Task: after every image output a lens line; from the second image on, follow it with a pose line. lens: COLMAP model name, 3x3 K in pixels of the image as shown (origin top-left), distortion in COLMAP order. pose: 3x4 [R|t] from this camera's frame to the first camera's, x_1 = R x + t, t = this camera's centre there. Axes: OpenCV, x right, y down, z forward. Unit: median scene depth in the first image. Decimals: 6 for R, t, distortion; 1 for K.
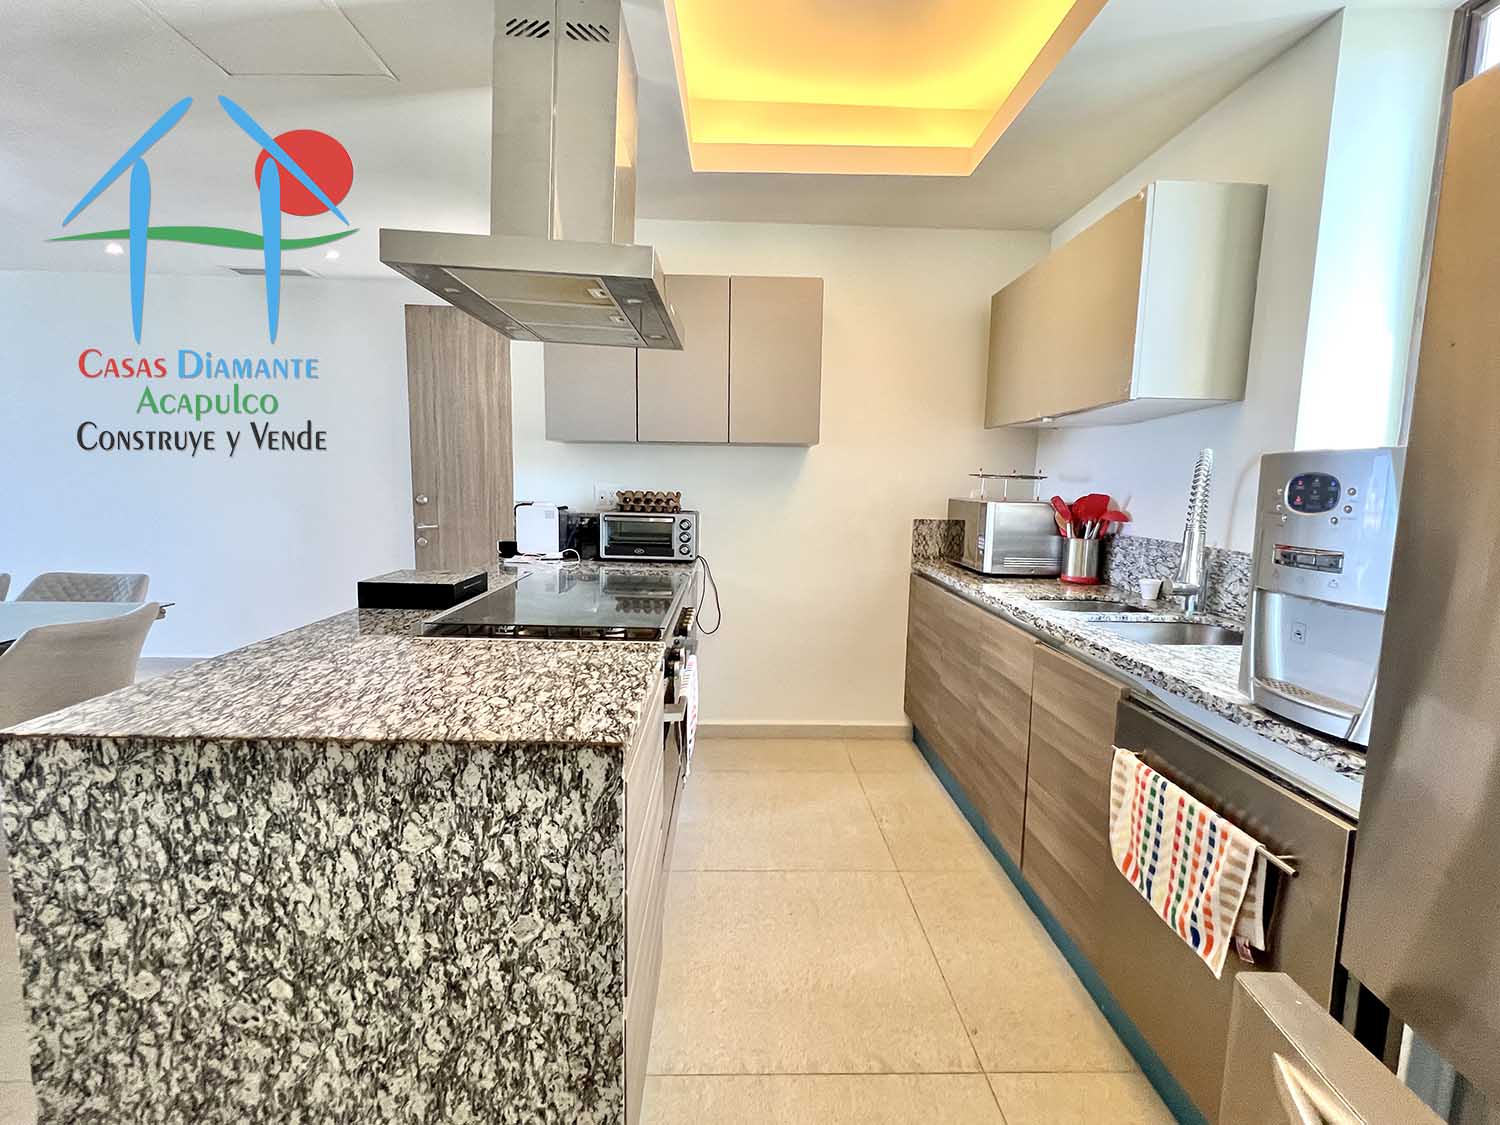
lens RADIAL K [[699.5, 0, 750.0], [0, 699.5, 562.5], [0, 0, 1]] dist [0.000287, 0.000089]
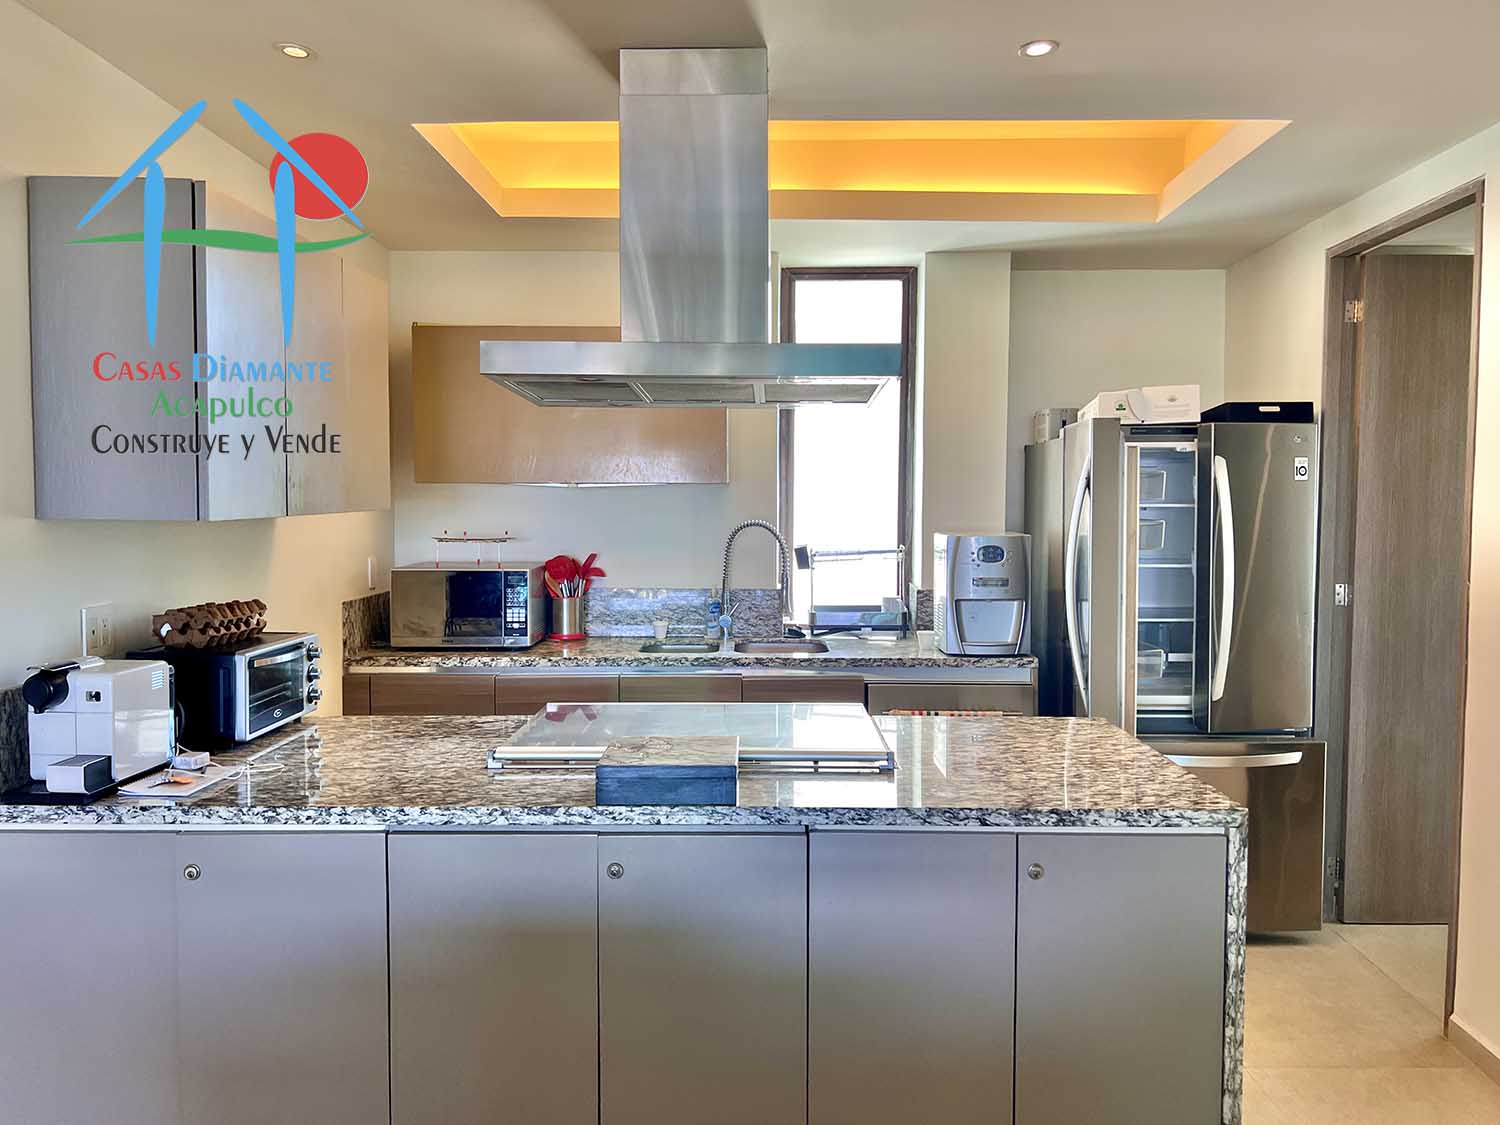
lens RADIAL K [[1130.8, 0, 750.0], [0, 1130.8, 562.5], [0, 0, 1]] dist [0.052680, -0.108421]
pose [[0.060512, -0.084028, 0.994624, -2.087507], [0.120560, 0.989771, 0.076283, -0.319378], [-0.990860, 0.115296, 0.070023, 1.078193]]
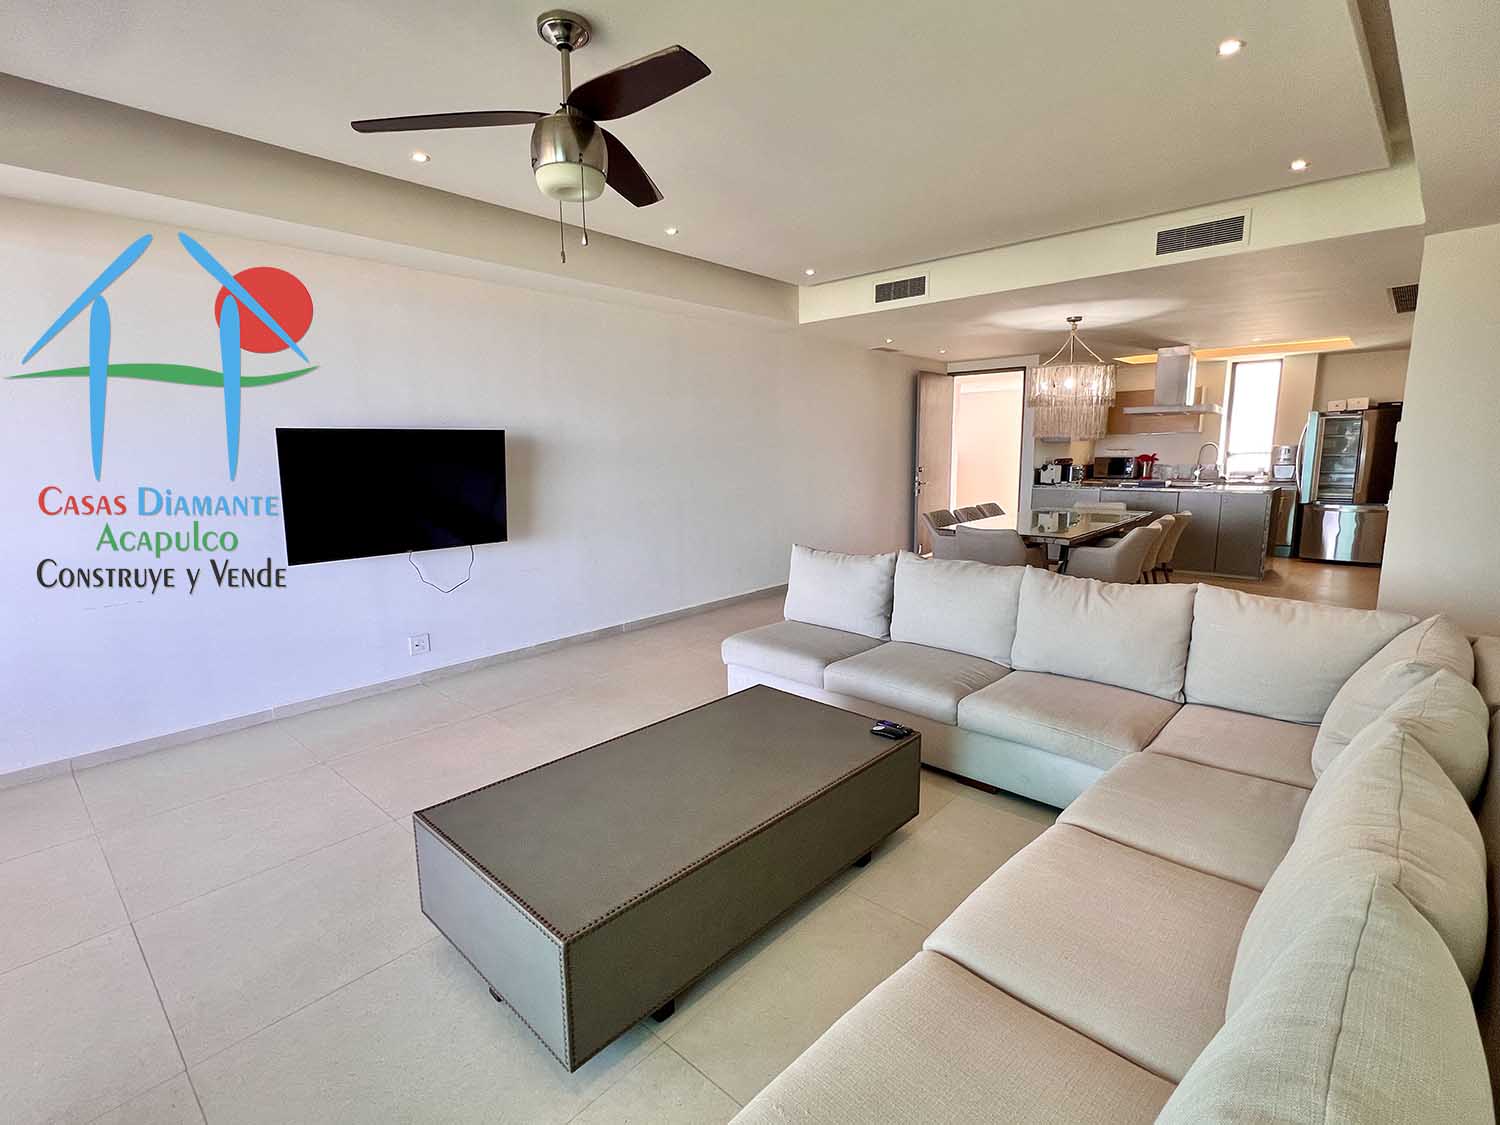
lens RADIAL K [[699.5, 0, 750.0], [0, 699.5, 562.5], [0, 0, 1]] dist [0.000287, 0.000089]
pose [[0.701907, -0.148594, 0.696596, -6.411370], [0.118876, 0.988719, 0.091125, -0.205905], [-0.702279, 0.018848, 0.711653, -0.254243]]
